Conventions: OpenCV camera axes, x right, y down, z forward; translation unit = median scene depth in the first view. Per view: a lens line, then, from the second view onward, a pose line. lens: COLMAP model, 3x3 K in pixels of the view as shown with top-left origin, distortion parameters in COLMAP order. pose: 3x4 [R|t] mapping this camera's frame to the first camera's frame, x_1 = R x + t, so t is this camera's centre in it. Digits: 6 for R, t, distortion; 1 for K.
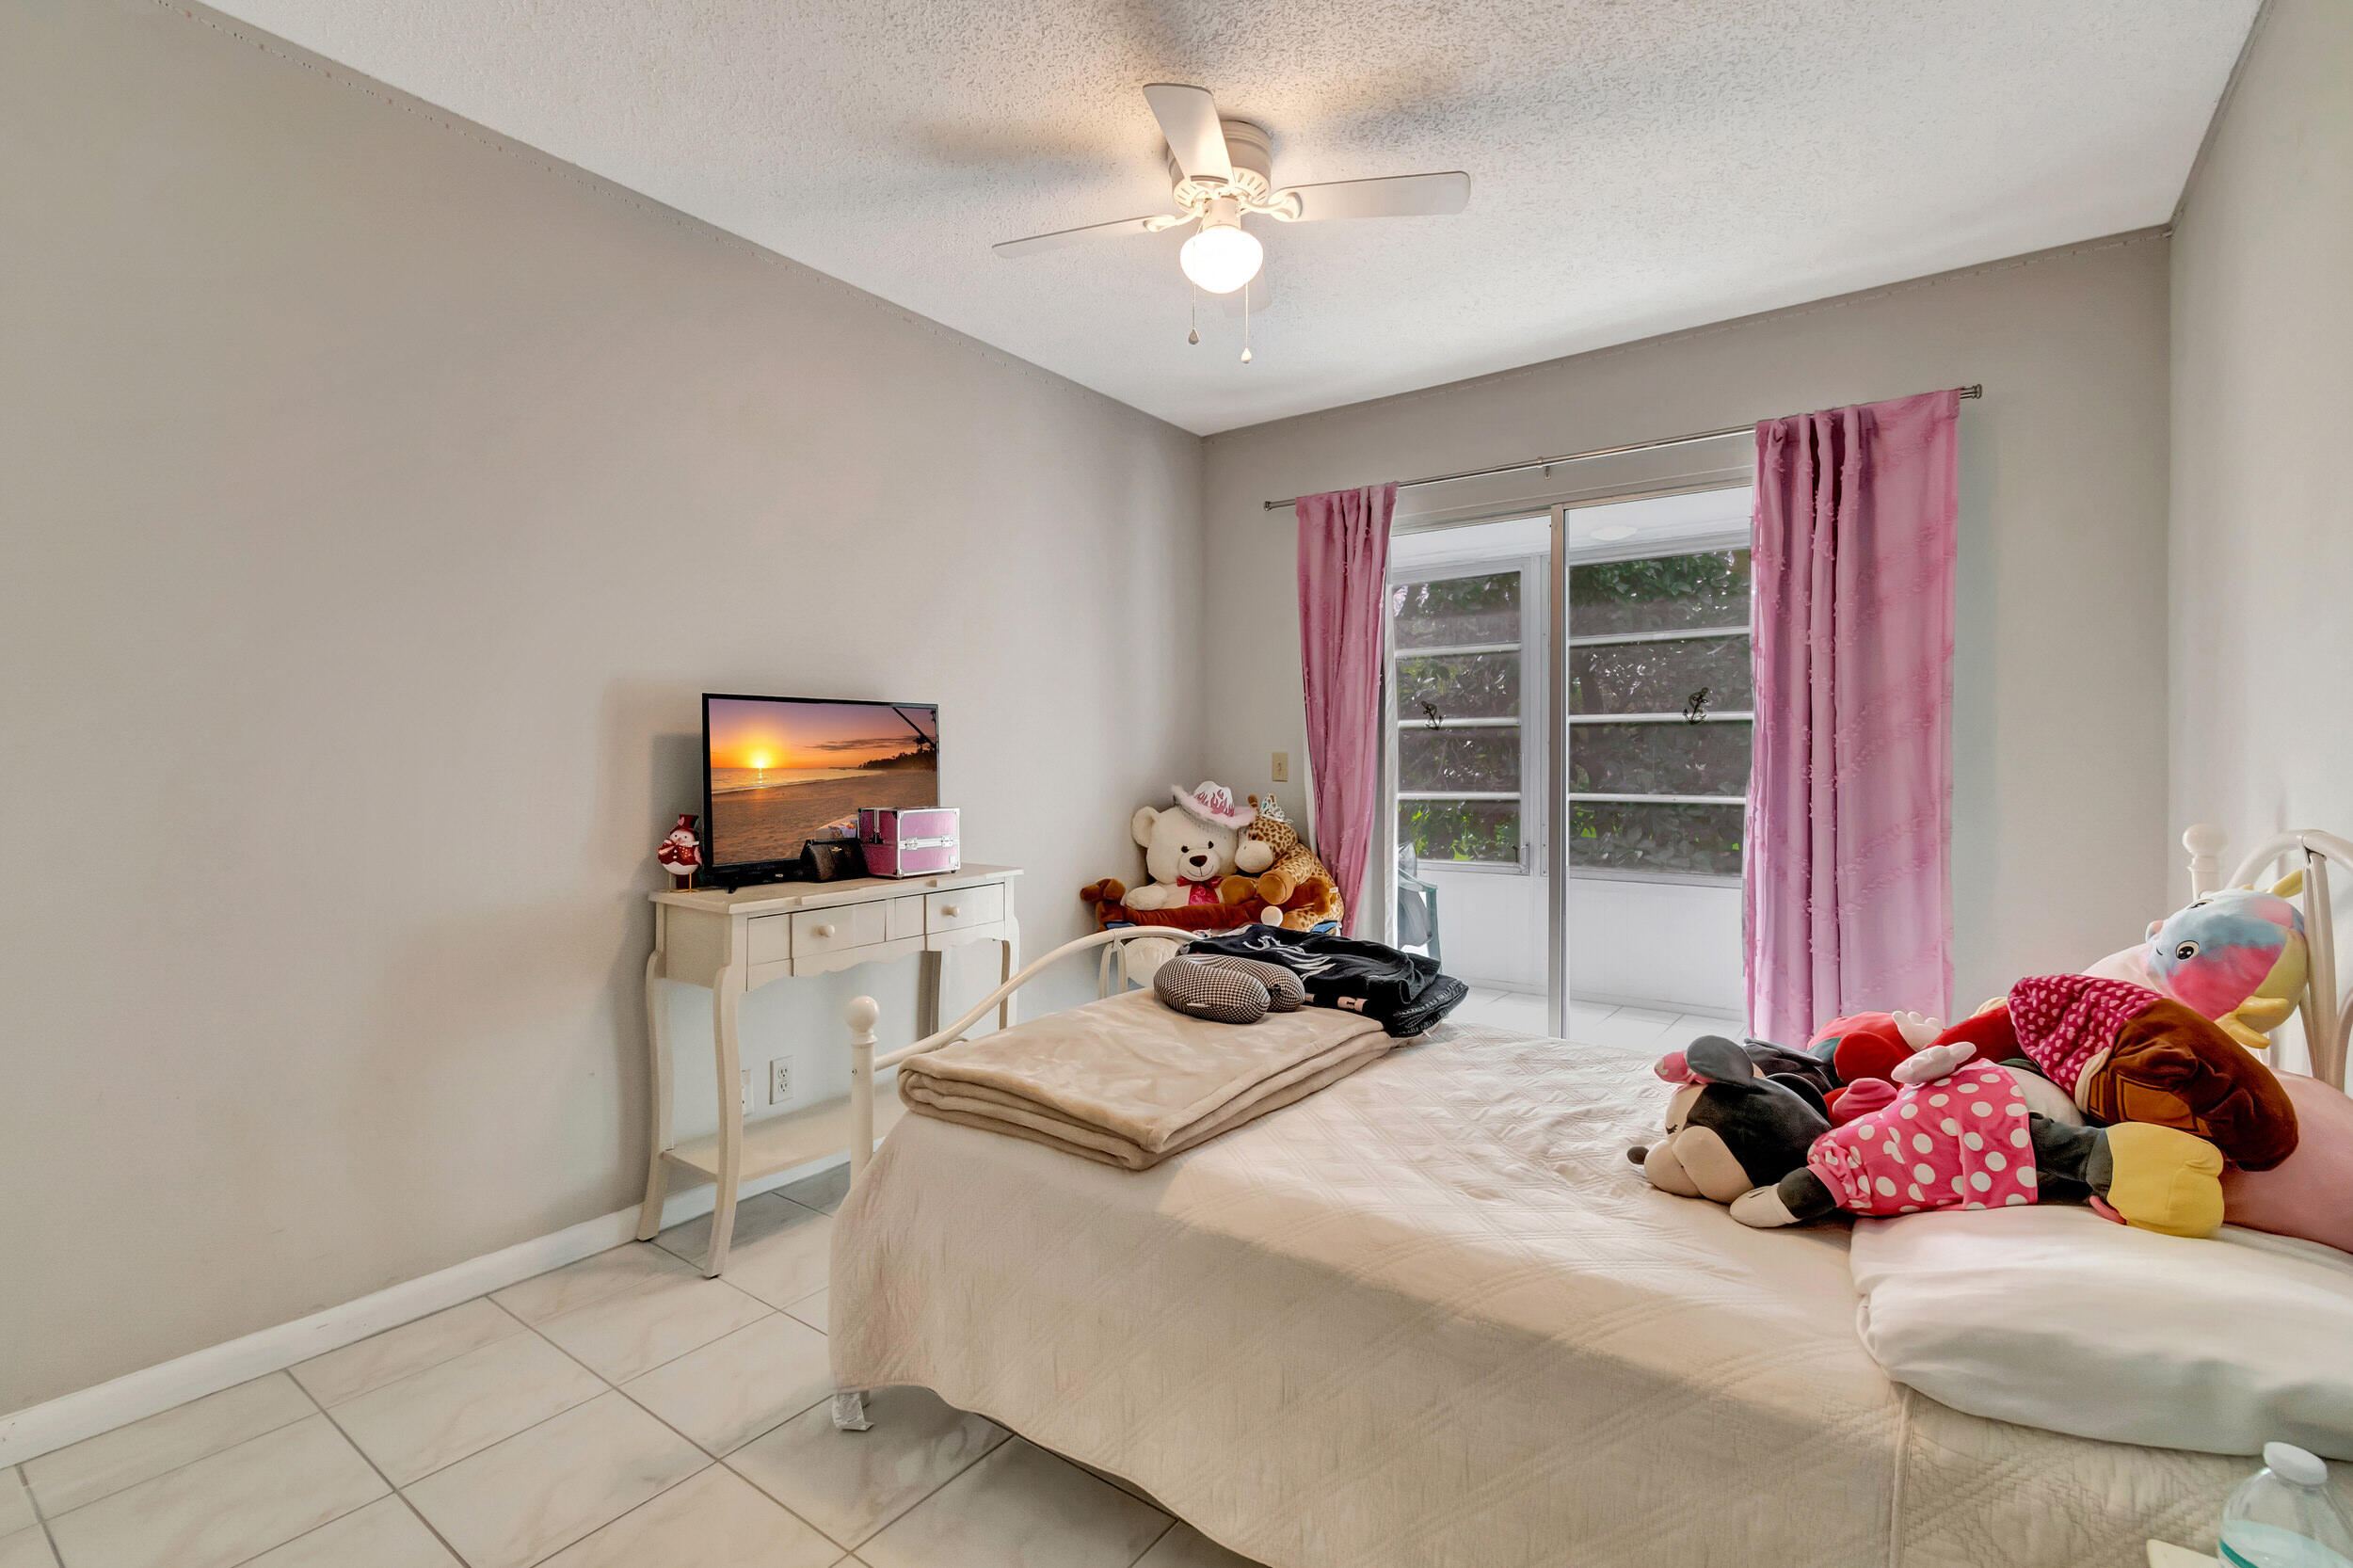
lens RADIAL K [[1040.9, 0, 1180.9], [0, 1040.9, 787.0], [0, 0, 1]] dist [-0.001440, 0.000114]
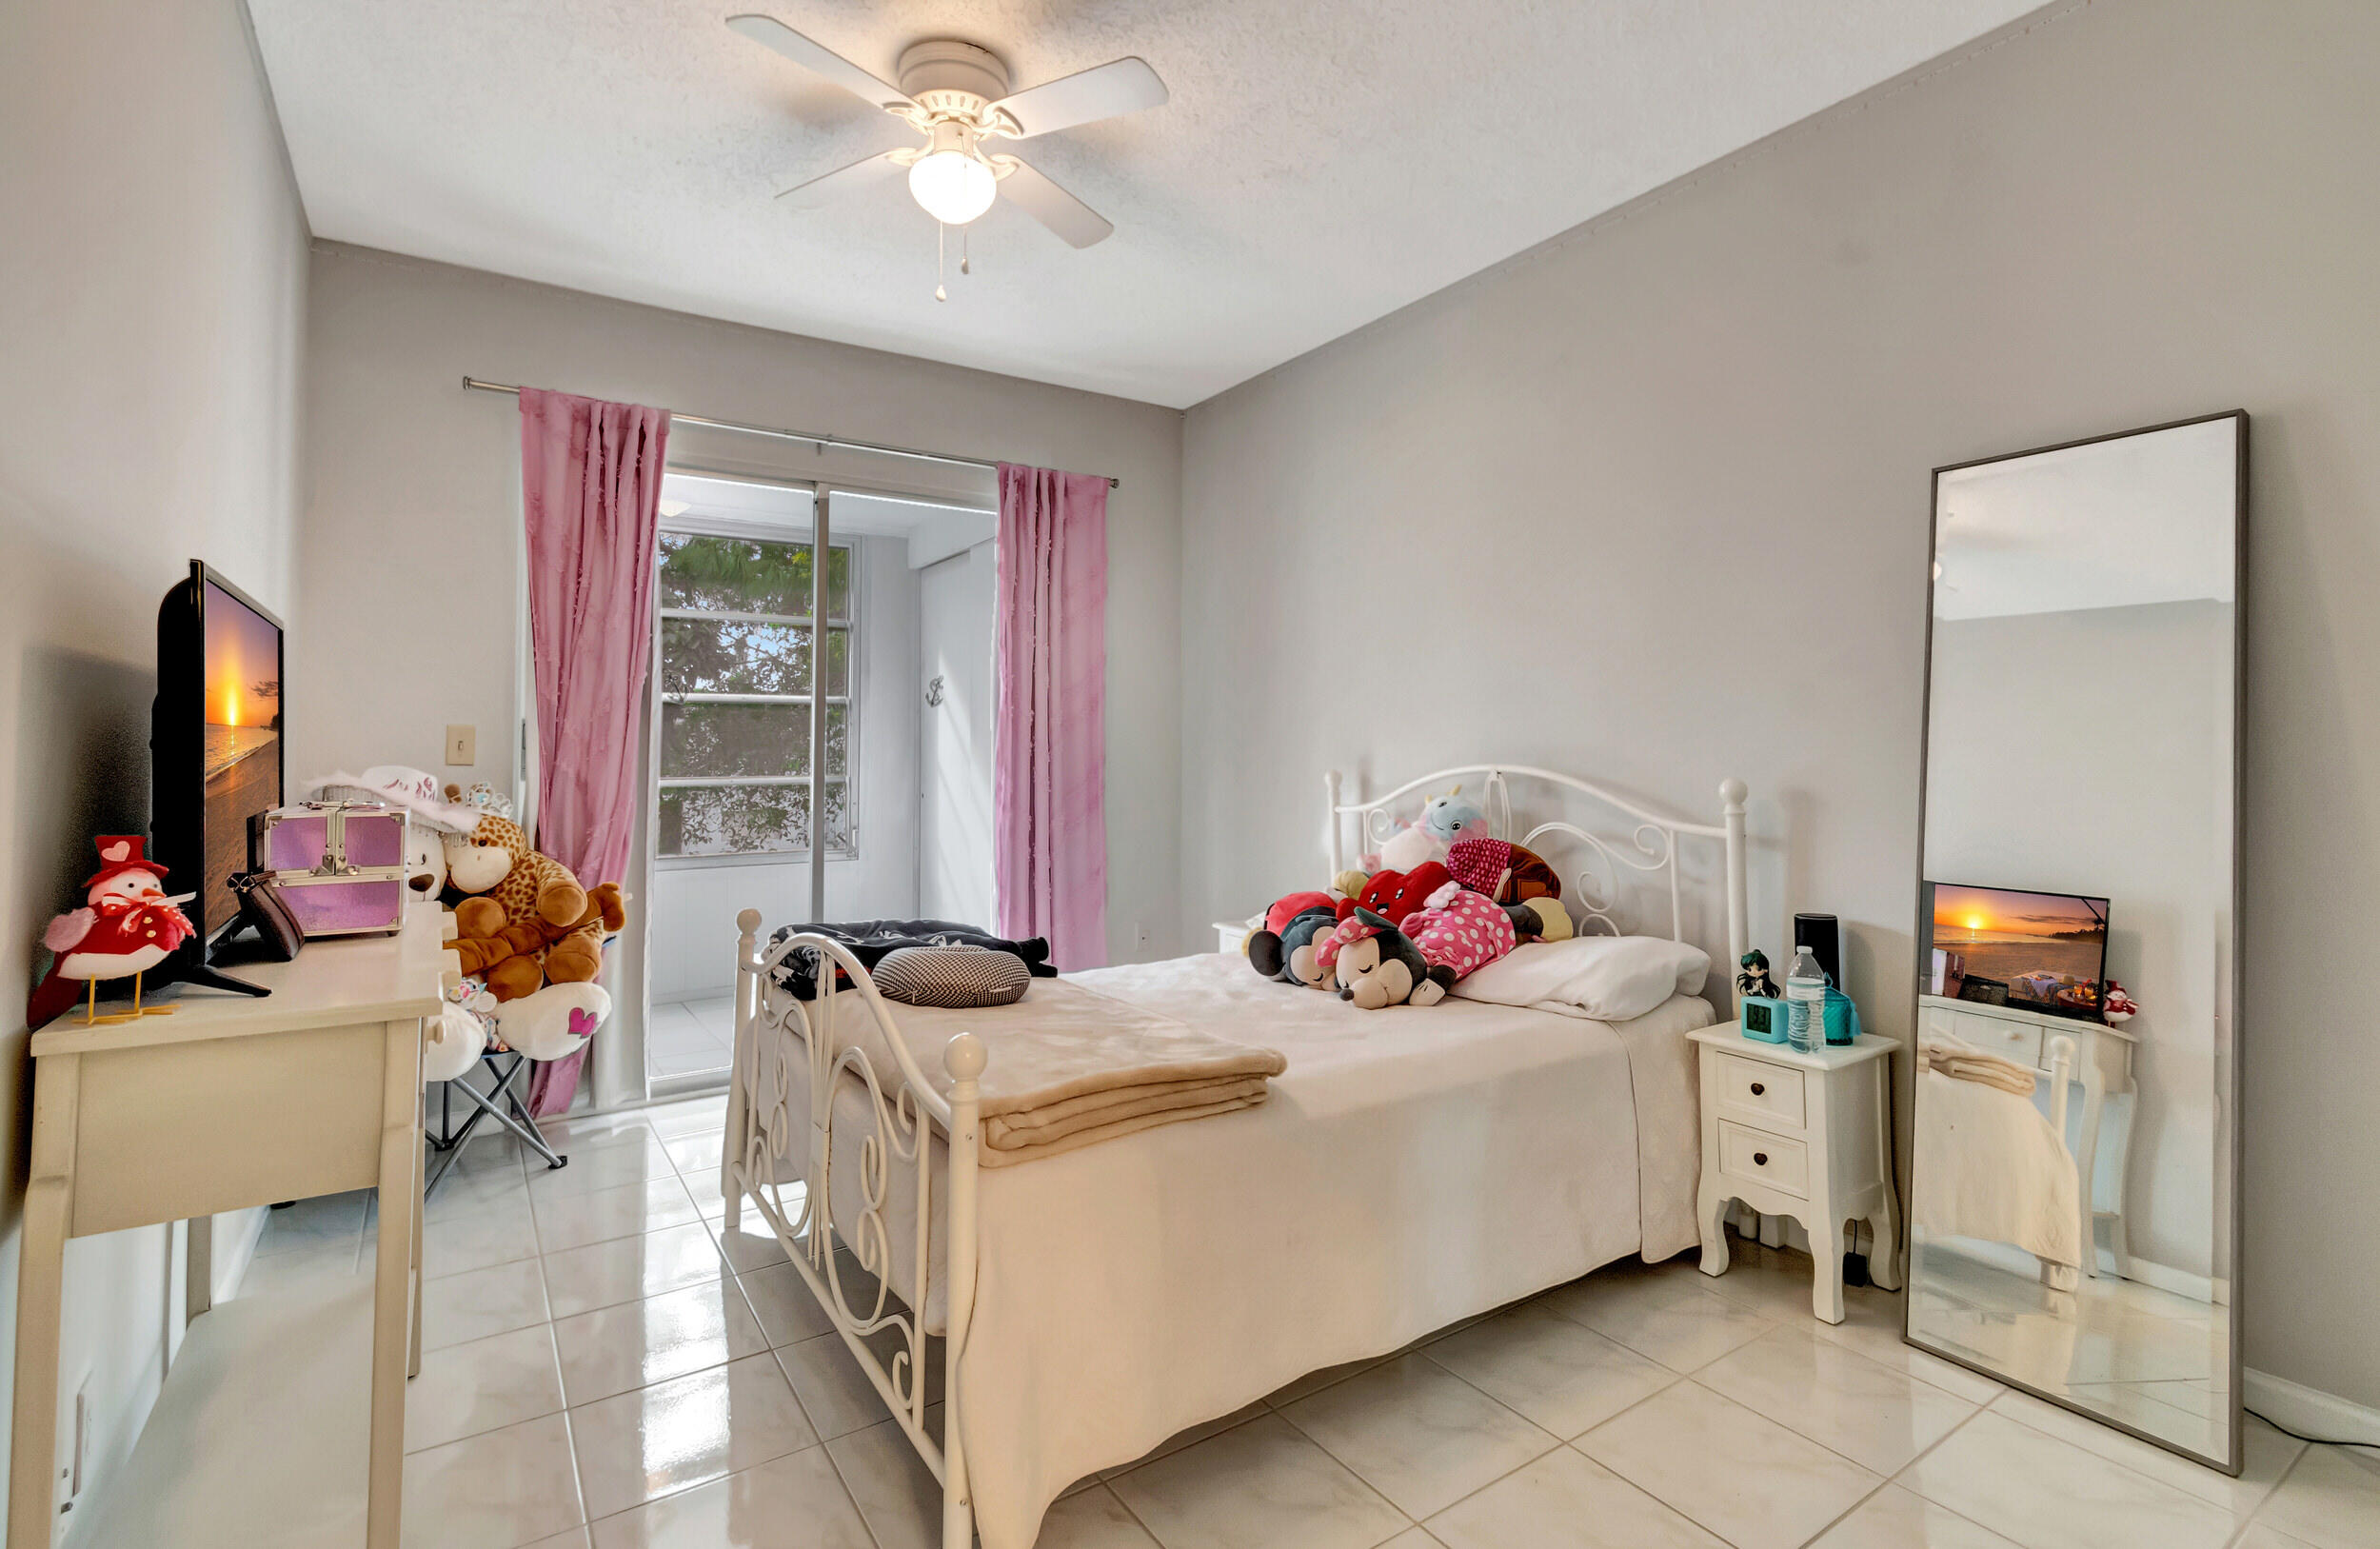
lens RADIAL K [[1111.2, 0, 1191.5], [0, 1111.2, 756.9], [0, 0, 1]] dist [-0.001301, -0.000181]
pose [[0.349168, -0.006751, 0.937036, -0.531415], [0.028055, 0.999601, -0.003253, 0.006386], [-0.936640, 0.027424, 0.349219, 0.304947]]
